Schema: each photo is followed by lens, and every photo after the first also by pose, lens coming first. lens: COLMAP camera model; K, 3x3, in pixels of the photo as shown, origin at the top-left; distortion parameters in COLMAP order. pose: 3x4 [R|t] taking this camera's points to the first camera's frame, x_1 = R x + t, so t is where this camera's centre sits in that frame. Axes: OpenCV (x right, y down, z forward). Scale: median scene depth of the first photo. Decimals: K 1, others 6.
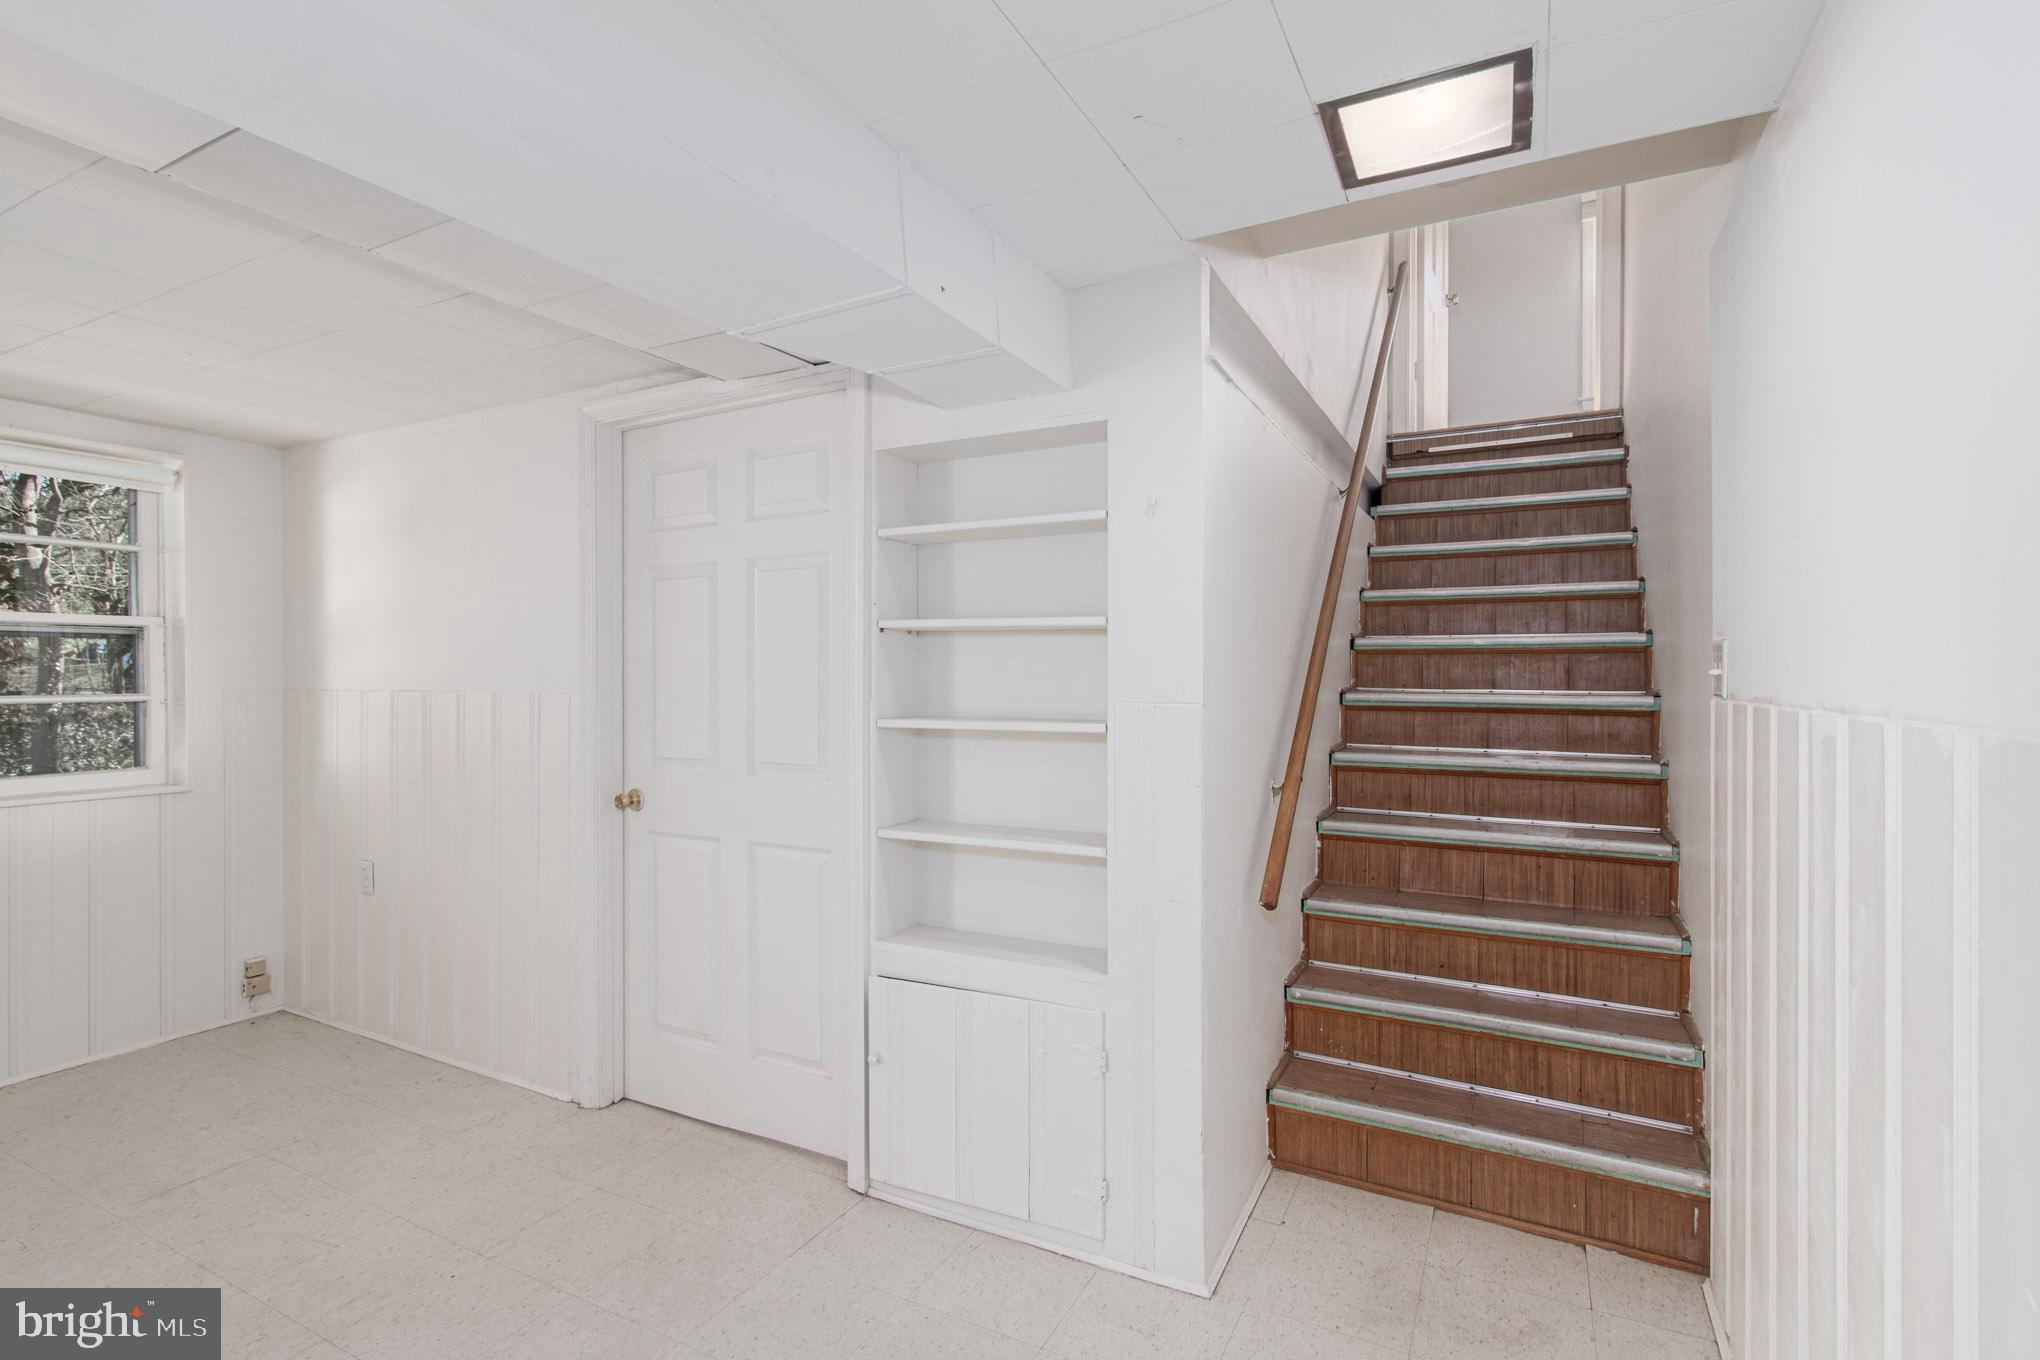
lens RADIAL K [[952.3, 0, 1020.0], [0, 952.3, 680.0], [0, 0, 1]] dist [0.000029, -0.000048]
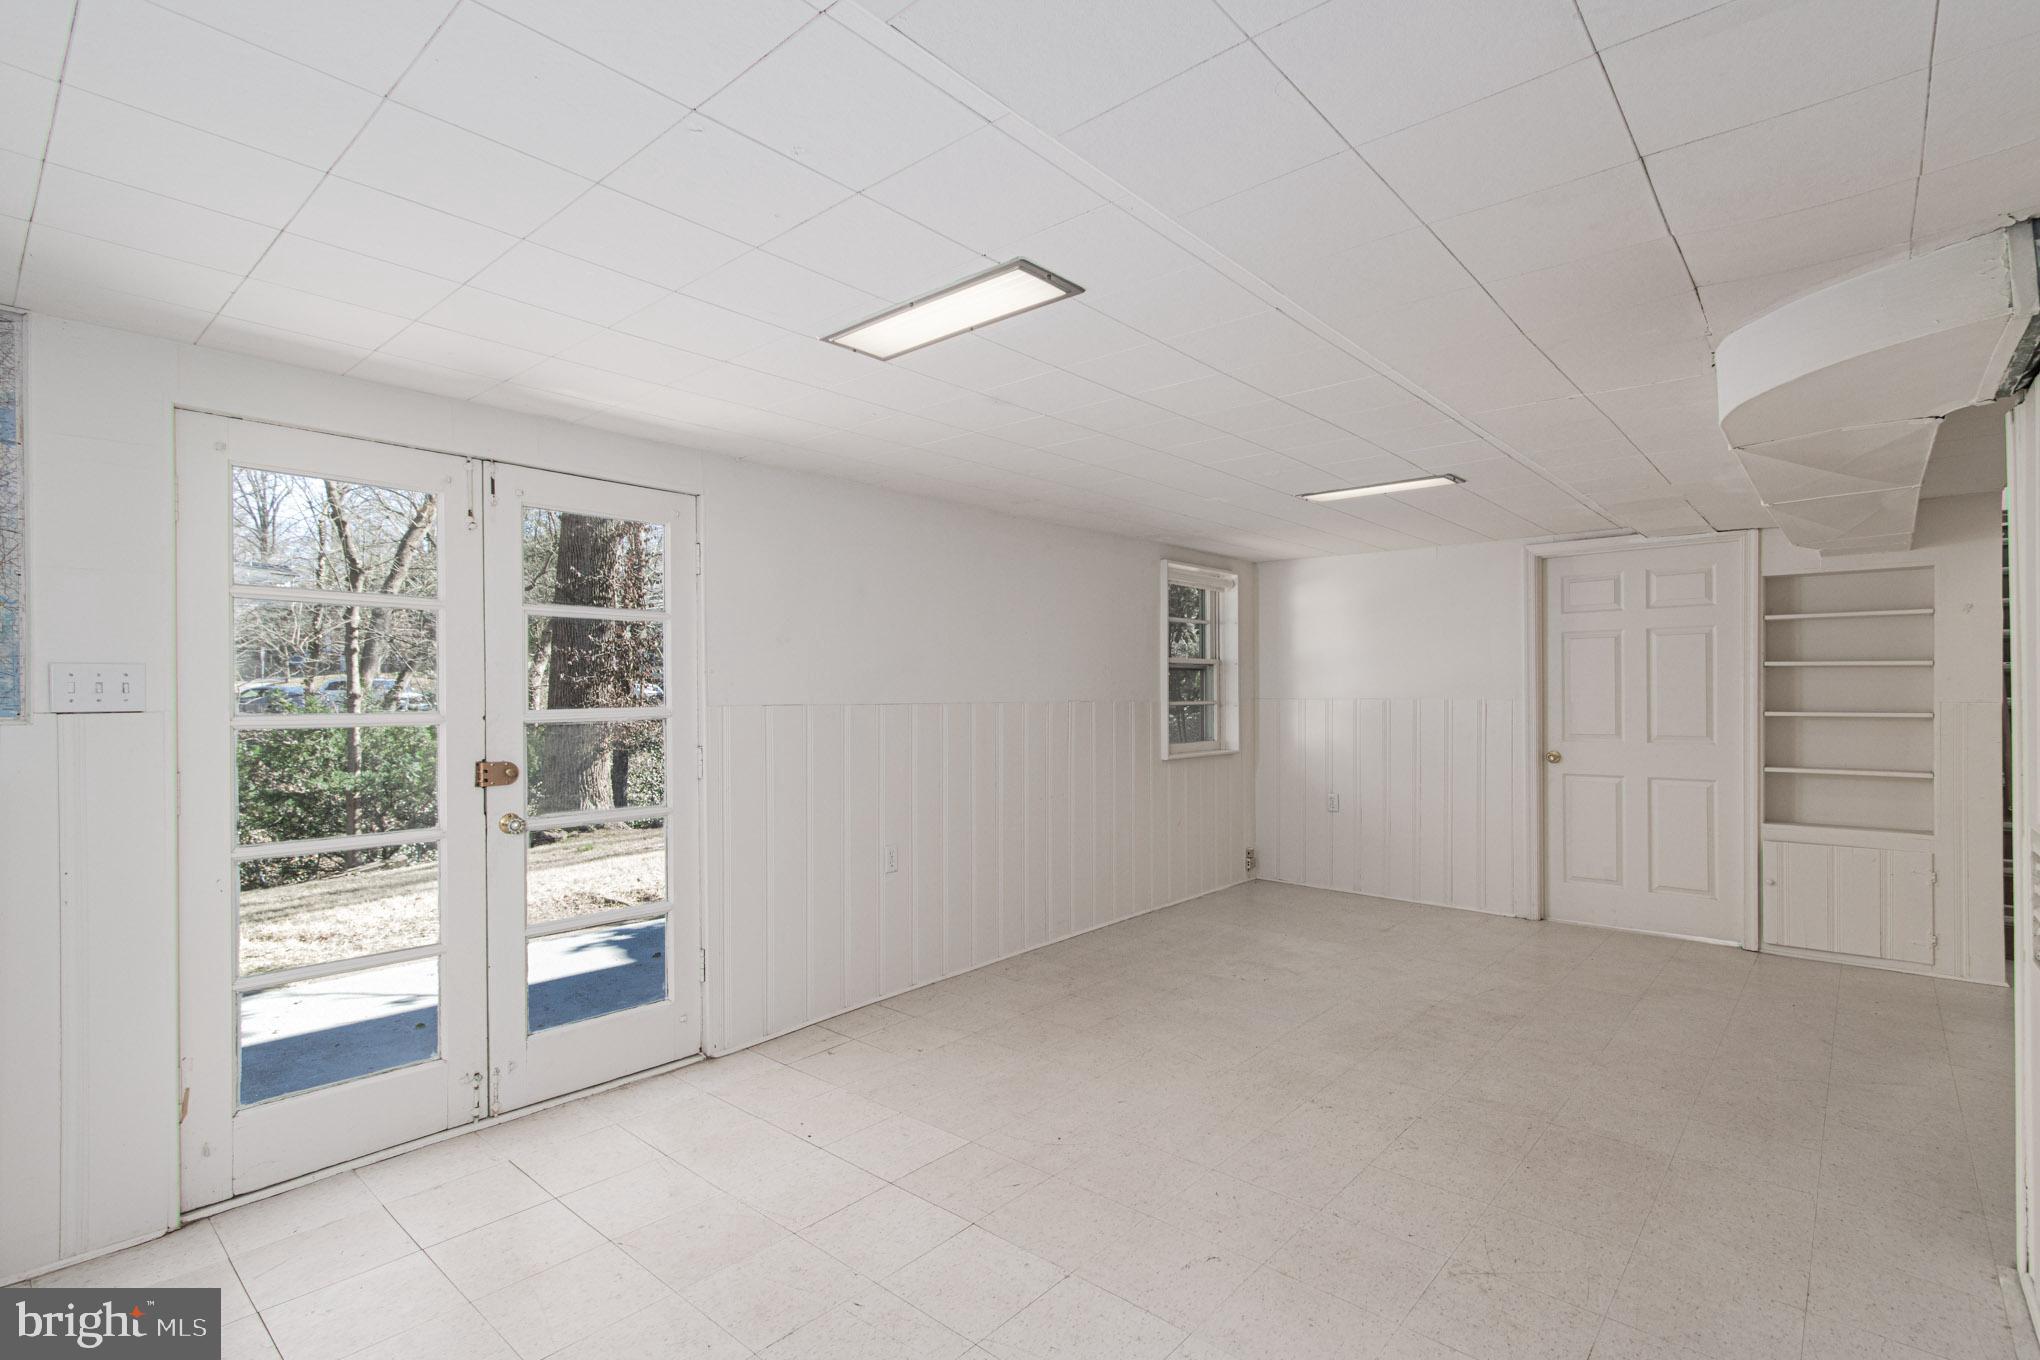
lens RADIAL K [[963.9, 0, 1021.9], [0, 963.9, 705.5], [0, 0, 1]] dist [-0.000068, 0.000154]
pose [[0.972900, 0.001517, -0.231223, -1.000609], [-0.001109, 0.999998, 0.001897, 0.023175], [0.231225, -0.001589, 0.972899, -1.092759]]
